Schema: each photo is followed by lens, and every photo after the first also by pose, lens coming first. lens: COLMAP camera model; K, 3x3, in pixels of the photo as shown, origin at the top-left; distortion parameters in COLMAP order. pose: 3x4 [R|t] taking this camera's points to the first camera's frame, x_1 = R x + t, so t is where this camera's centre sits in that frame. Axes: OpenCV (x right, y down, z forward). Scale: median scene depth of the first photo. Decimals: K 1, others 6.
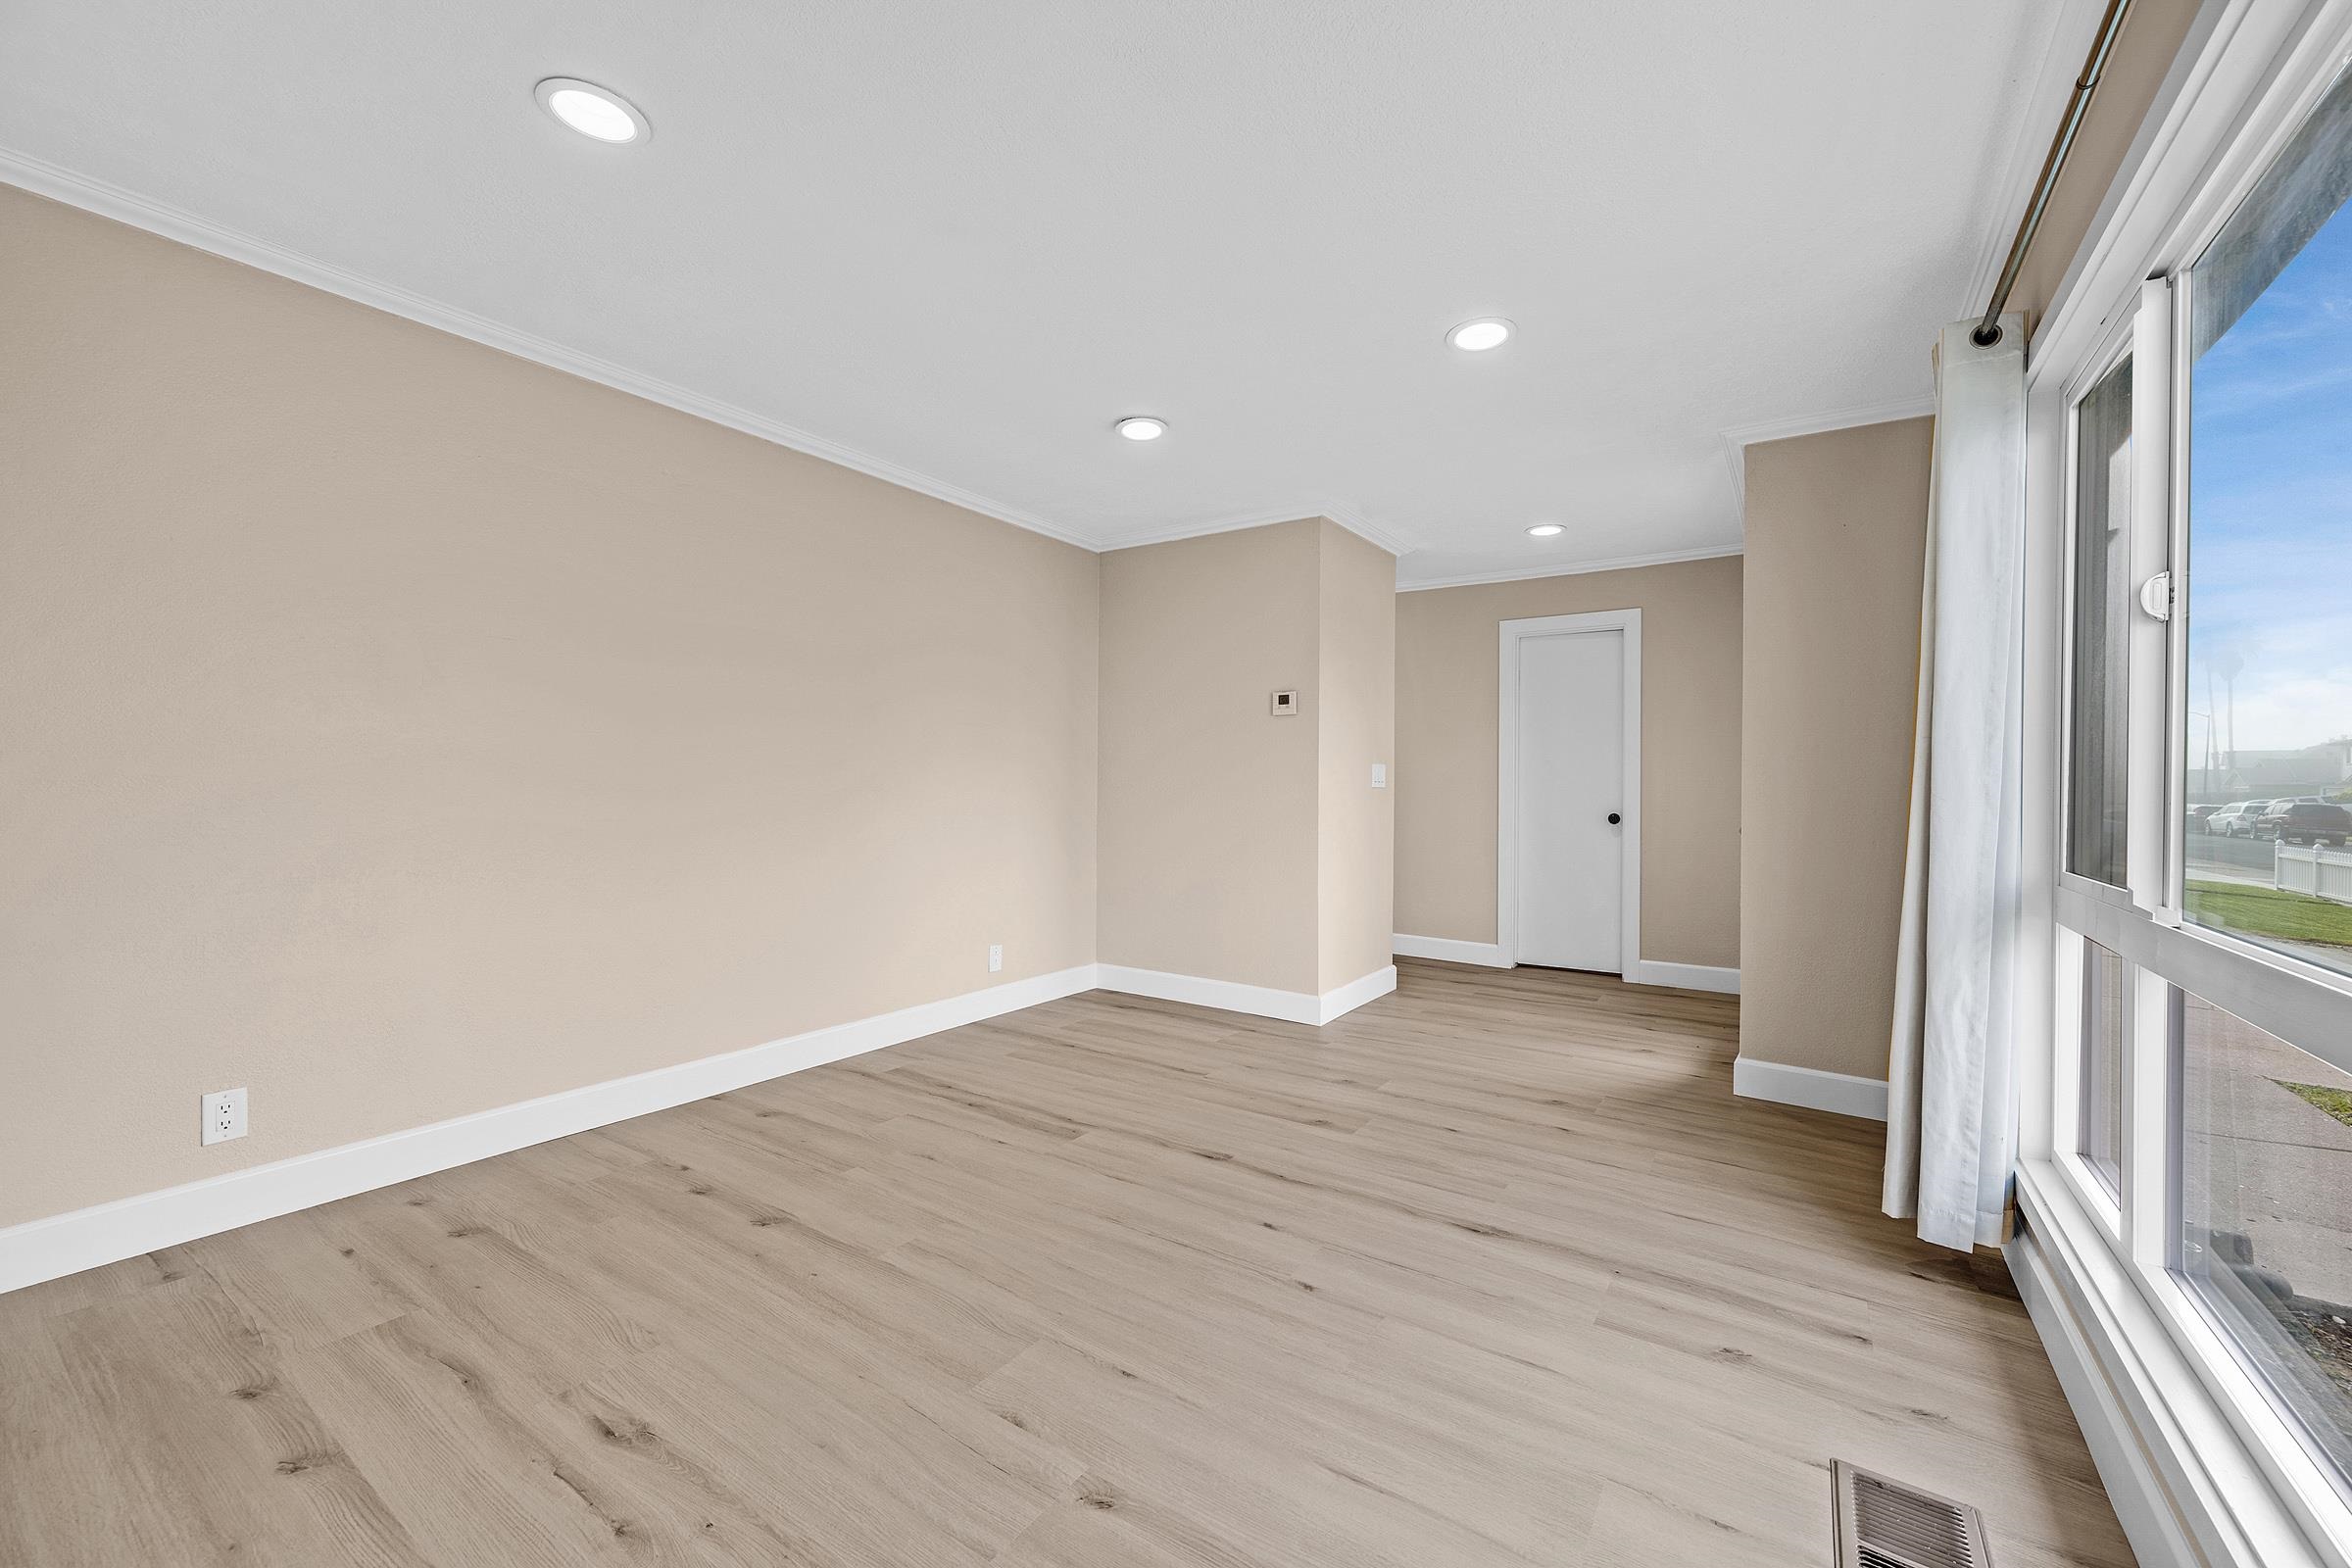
lens RADIAL K [[928.3, 0, 1170.3], [0, 928.3, 779.0], [0, 0, 1]] dist [-0.005554, 0.000918]
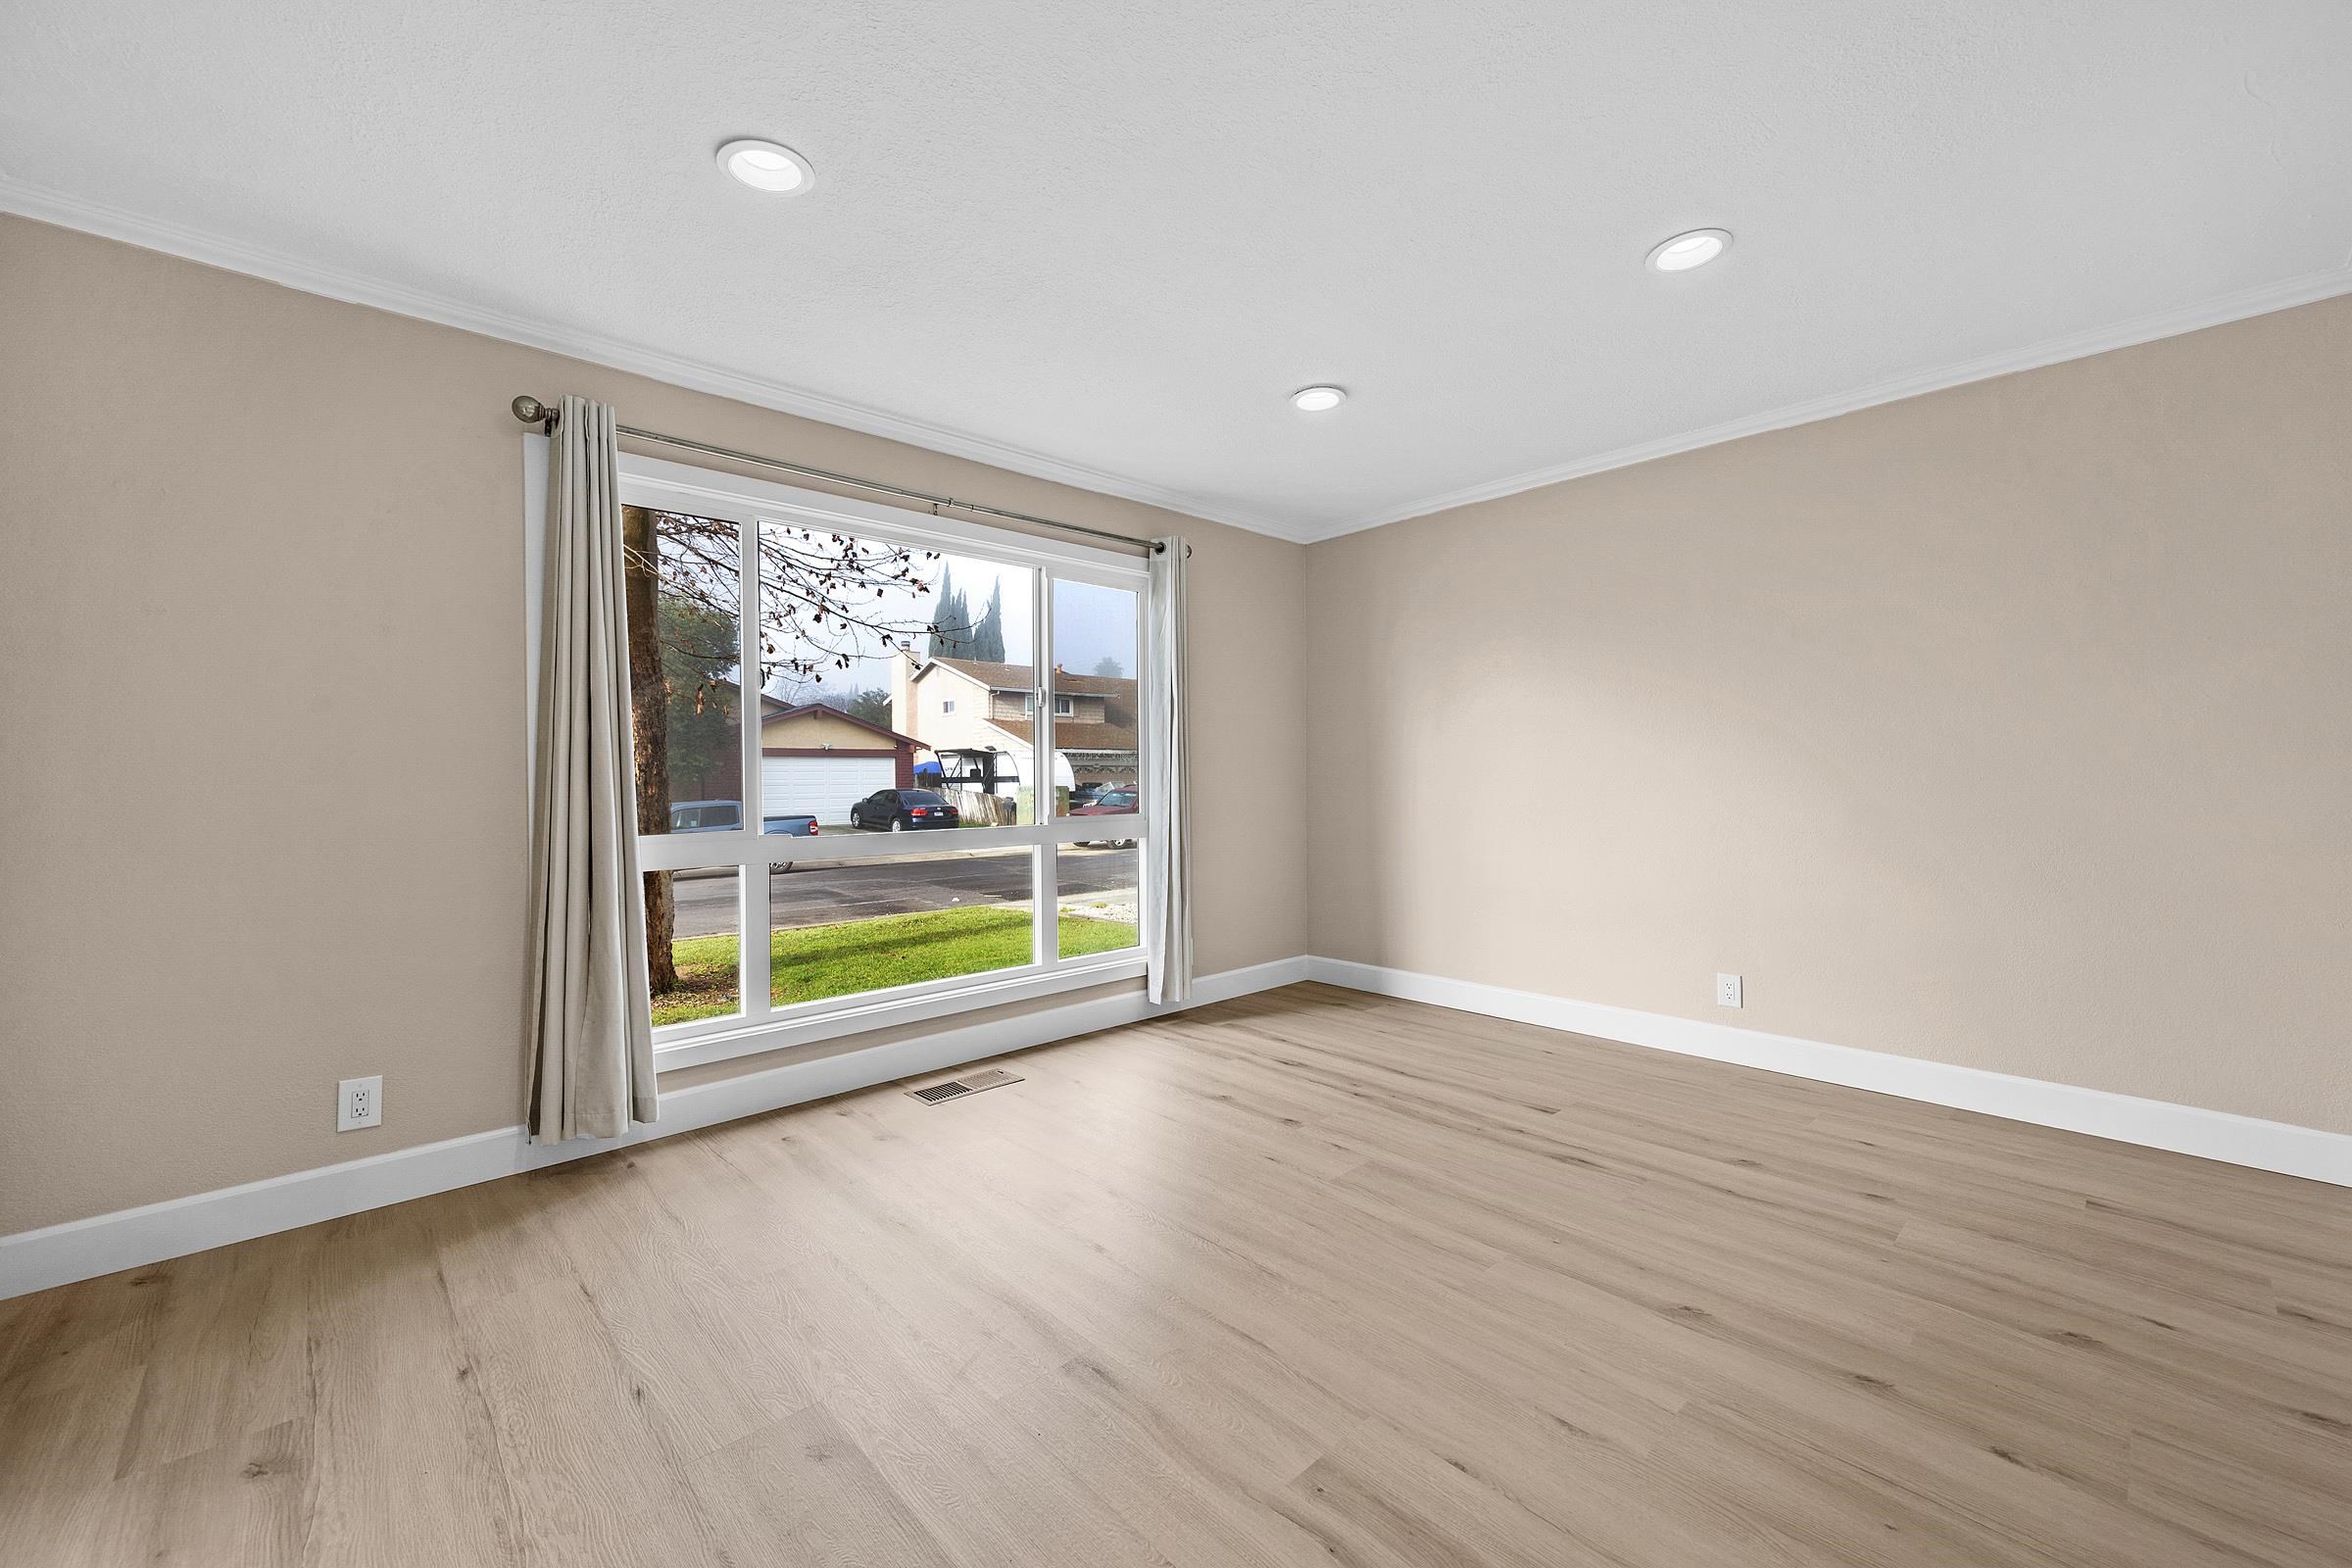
lens RADIAL K [[928.3, 0, 1178.1], [0, 928.3, 773.1], [0, 0, 1]] dist [-0.005554, 0.000918]
pose [[-0.975260, -0.002858, 0.221041, -0.143821], [-0.003822, 0.999985, -0.003936, 0.005059], [-0.221027, -0.004683, -0.975256, 1.555652]]
